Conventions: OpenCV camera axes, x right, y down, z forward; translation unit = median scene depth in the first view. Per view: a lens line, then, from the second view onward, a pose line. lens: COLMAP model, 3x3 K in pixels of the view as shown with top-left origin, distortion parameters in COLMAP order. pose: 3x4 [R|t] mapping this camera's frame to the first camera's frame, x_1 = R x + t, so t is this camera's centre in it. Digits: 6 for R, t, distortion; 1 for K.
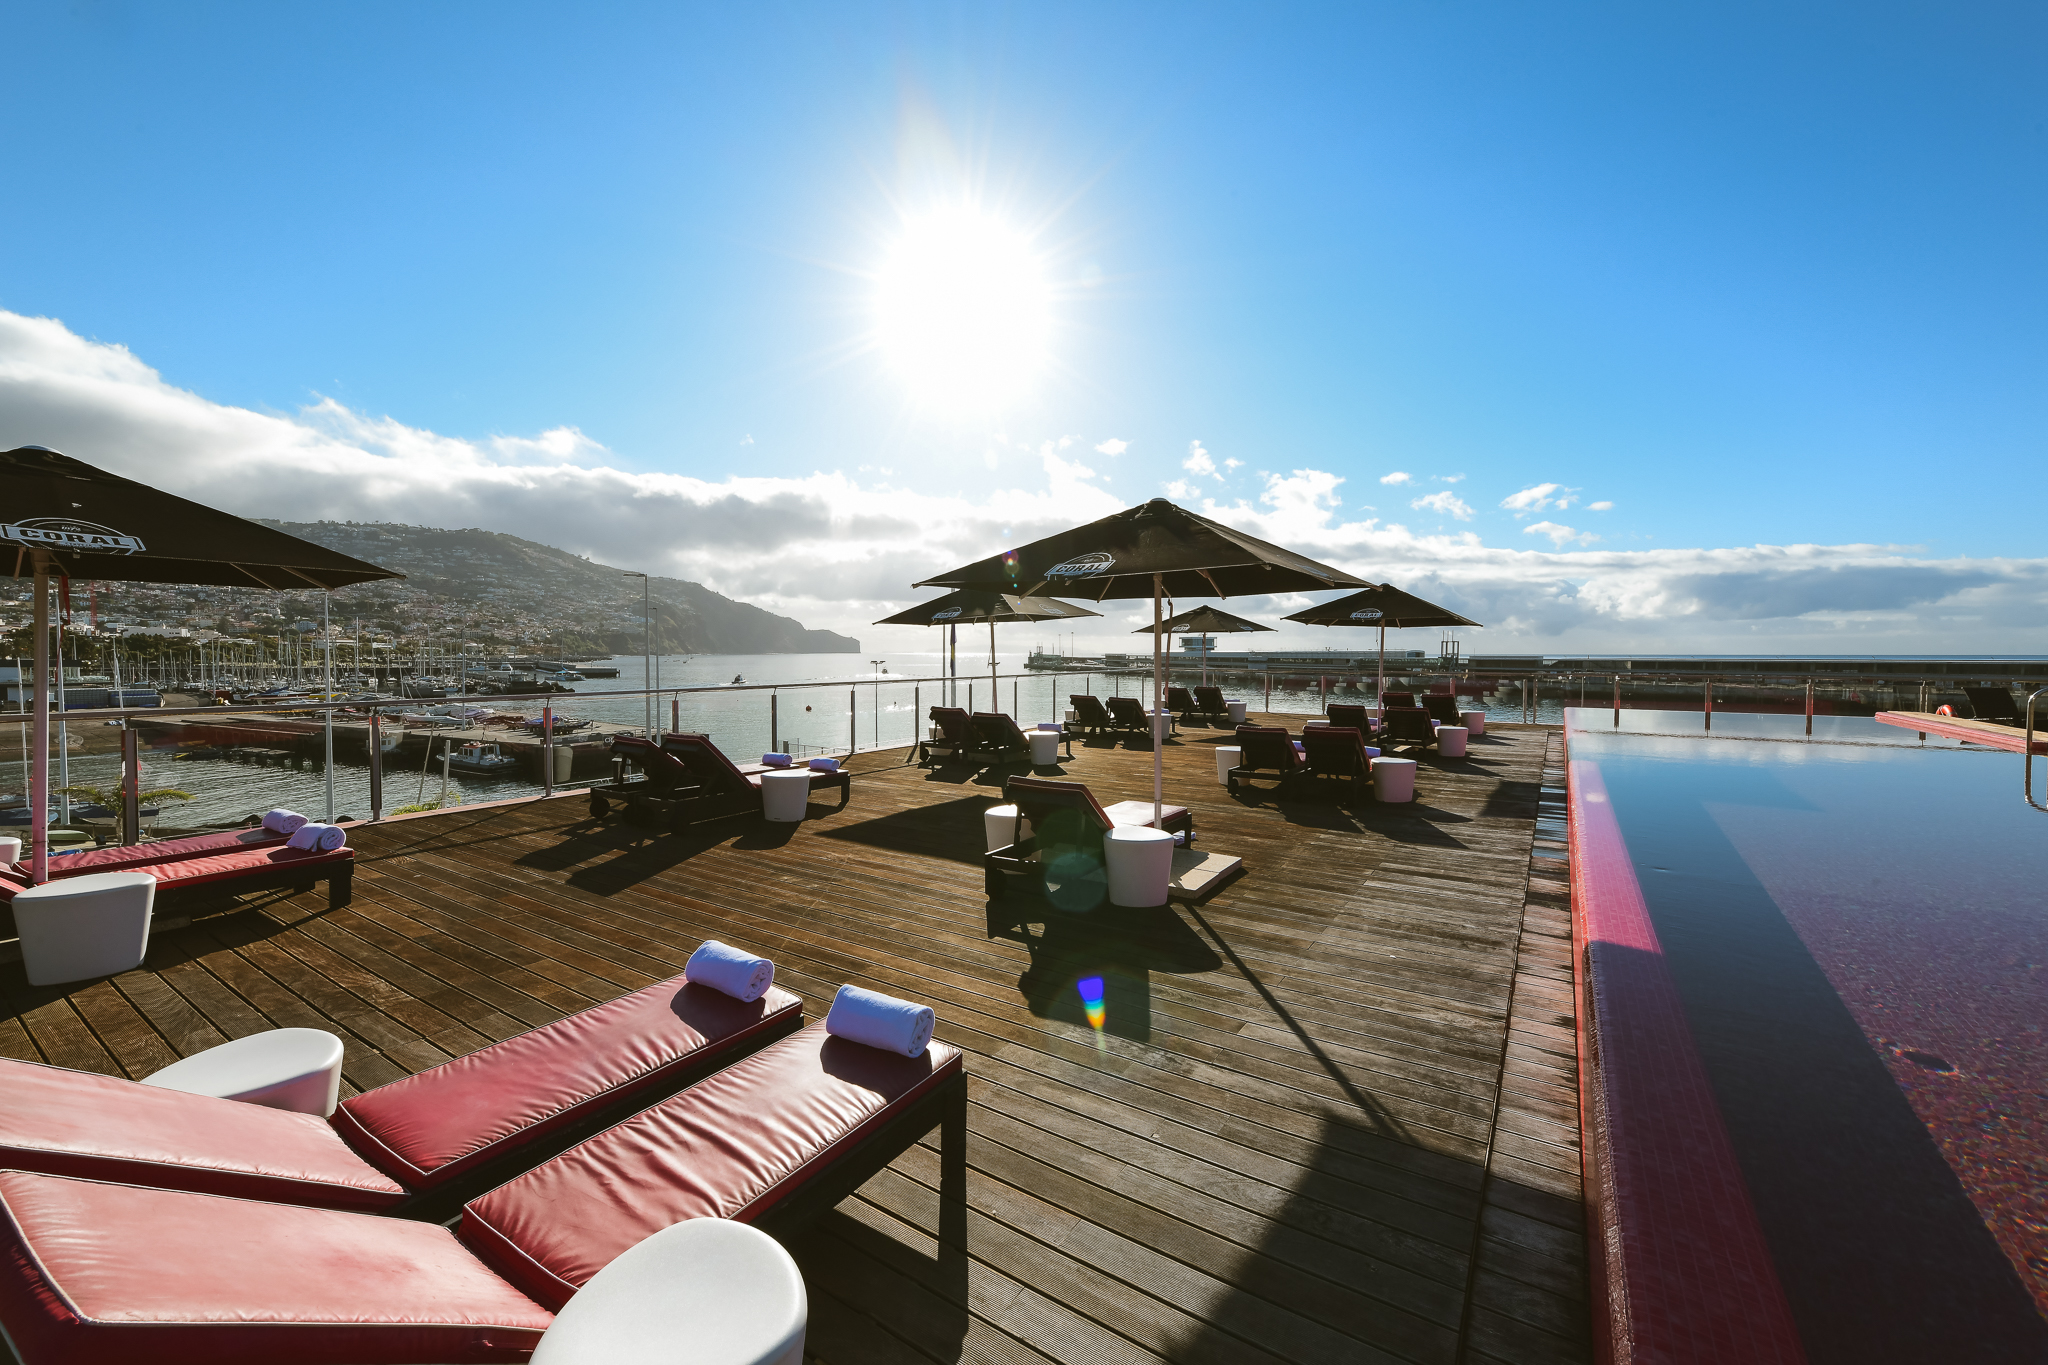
lens RADIAL K [[802.6, 0, 1030.5], [0, 802.6, 675.3], [0, 0, 1]] dist [0.017599, 0.000005]
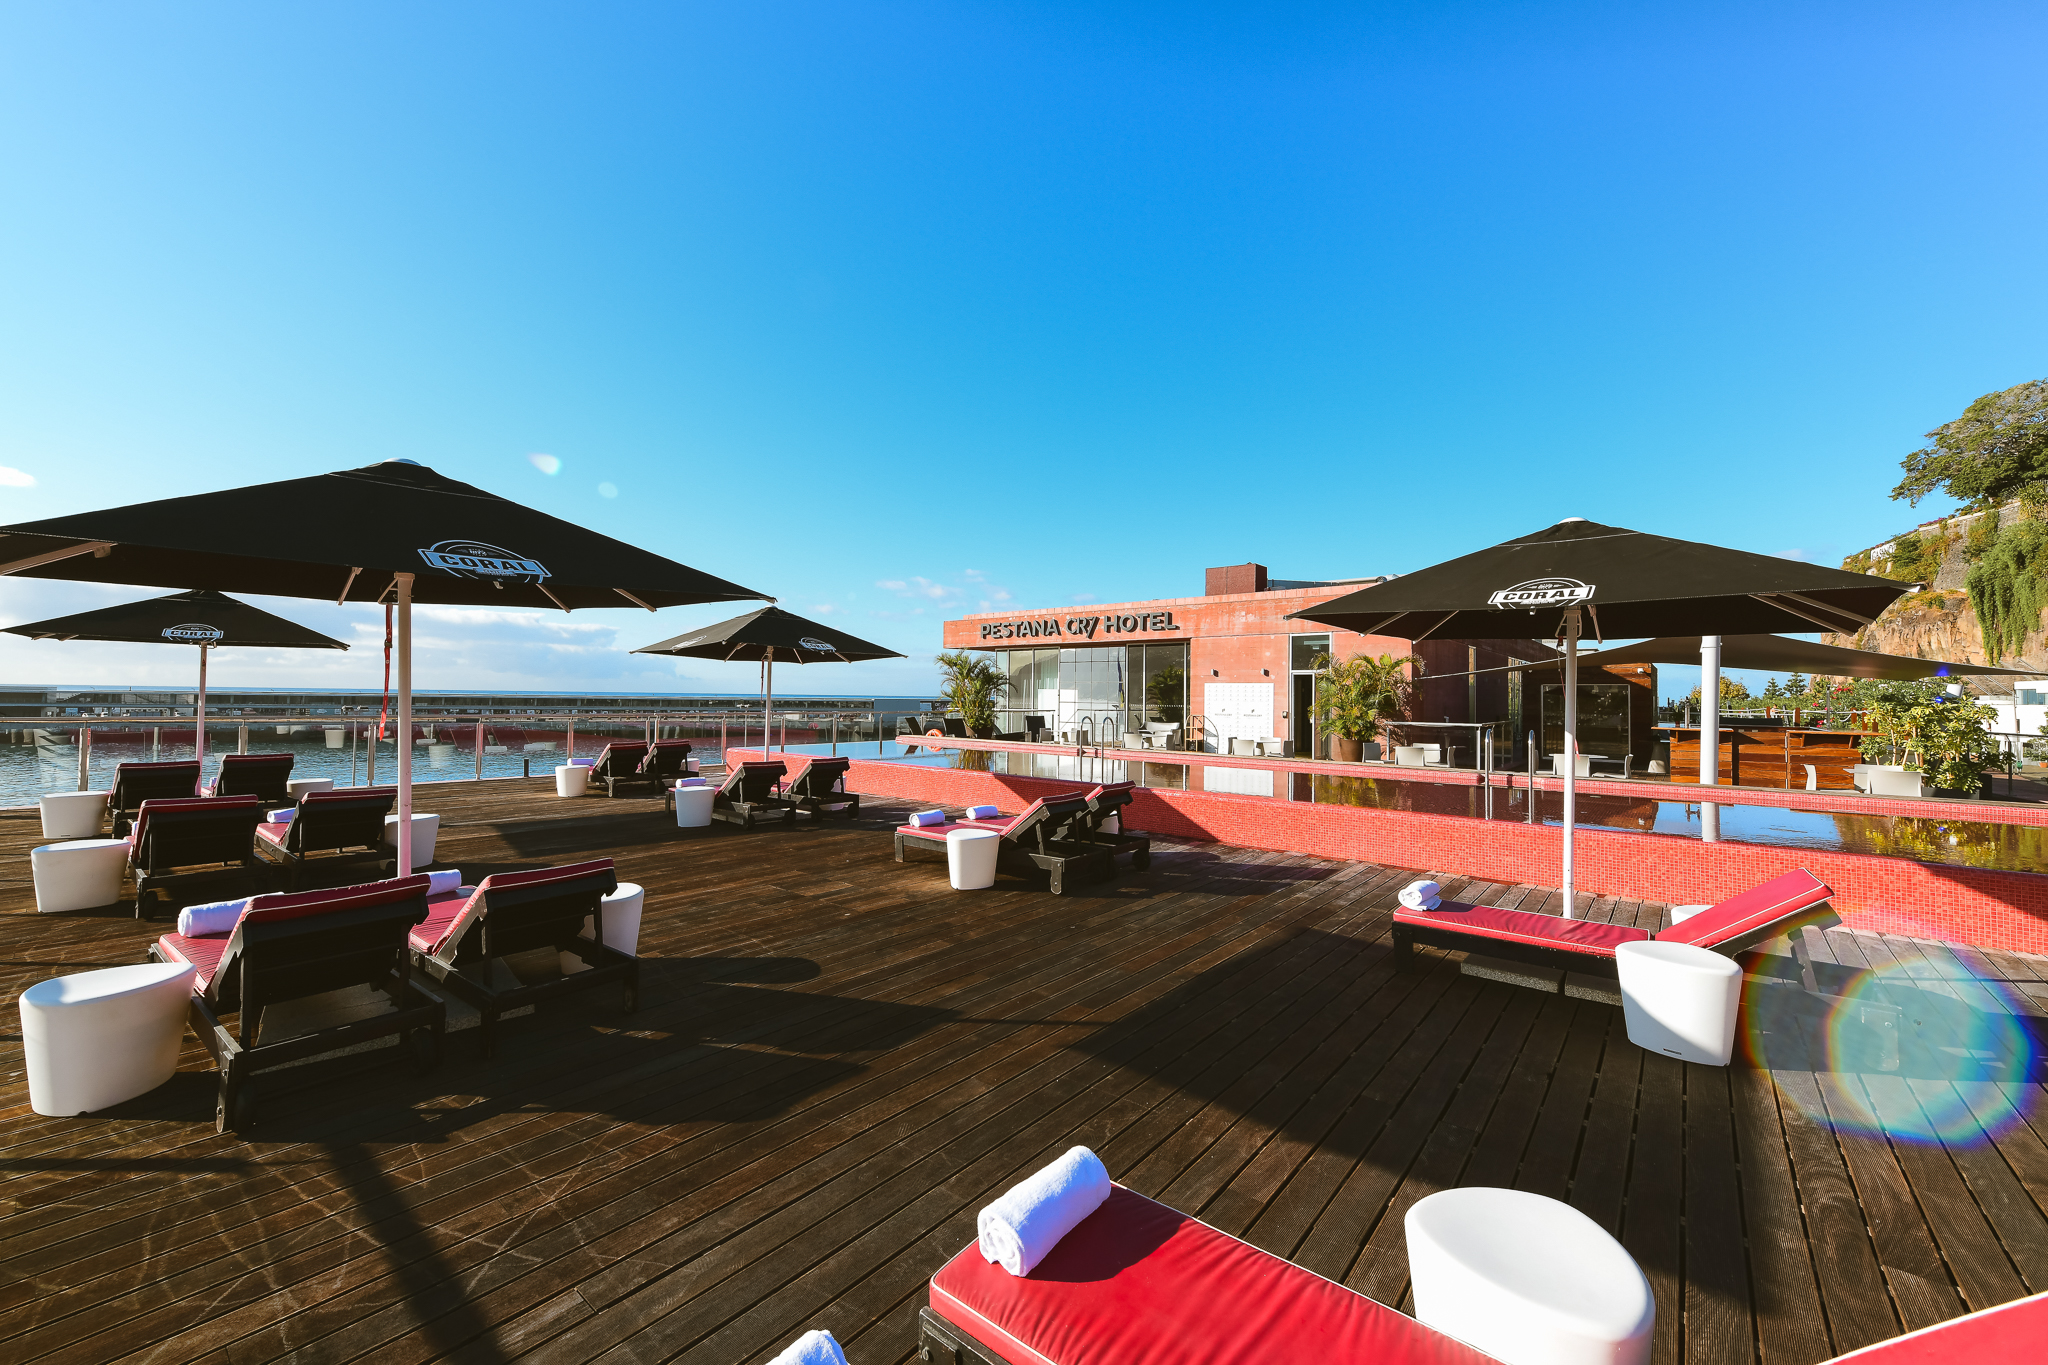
lens RADIAL K [[802.6, 0, 1035.8], [0, 802.6, 682.0], [0, 0, 1]] dist [0.017599, 0.000005]
pose [[0.104368, 0.016171, 0.994407, -0.575030], [0.016117, 0.999709, -0.017949, -0.037084], [-0.994408, 0.017900, 0.104077, 1.131483]]
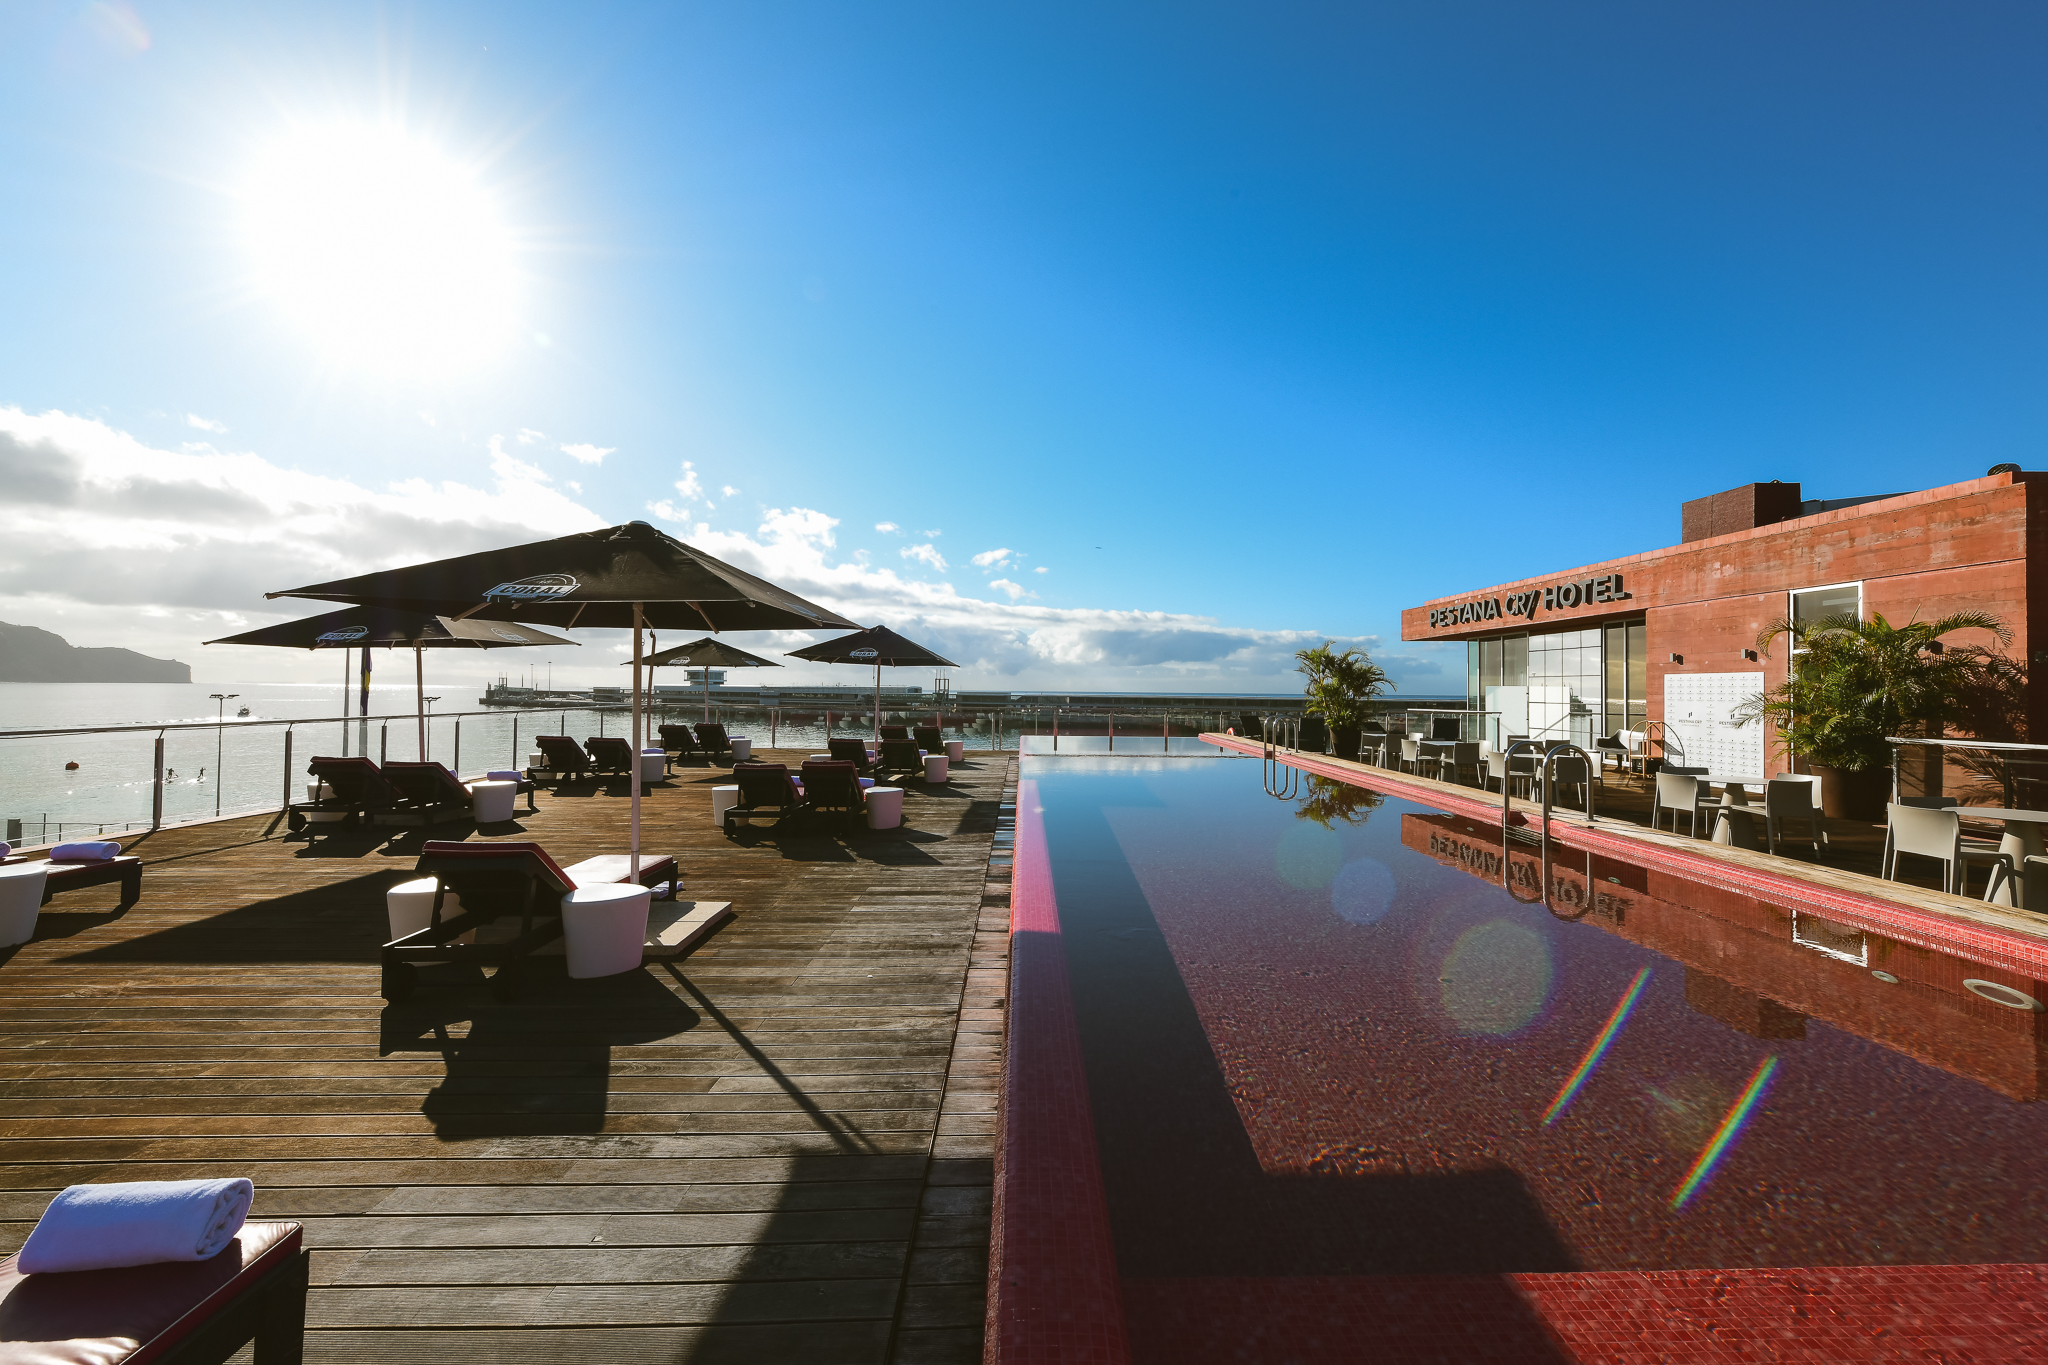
lens RADIAL K [[802.6, 0, 1031.0], [0, 802.6, 675.7], [0, 0, 1]] dist [0.017599, 0.000005]
pose [[0.831046, 0.016412, 0.555962, 0.015962], [0.007343, 0.999154, -0.040473, -0.001793], [-0.556155, 0.037717, 0.830222, -0.008926]]
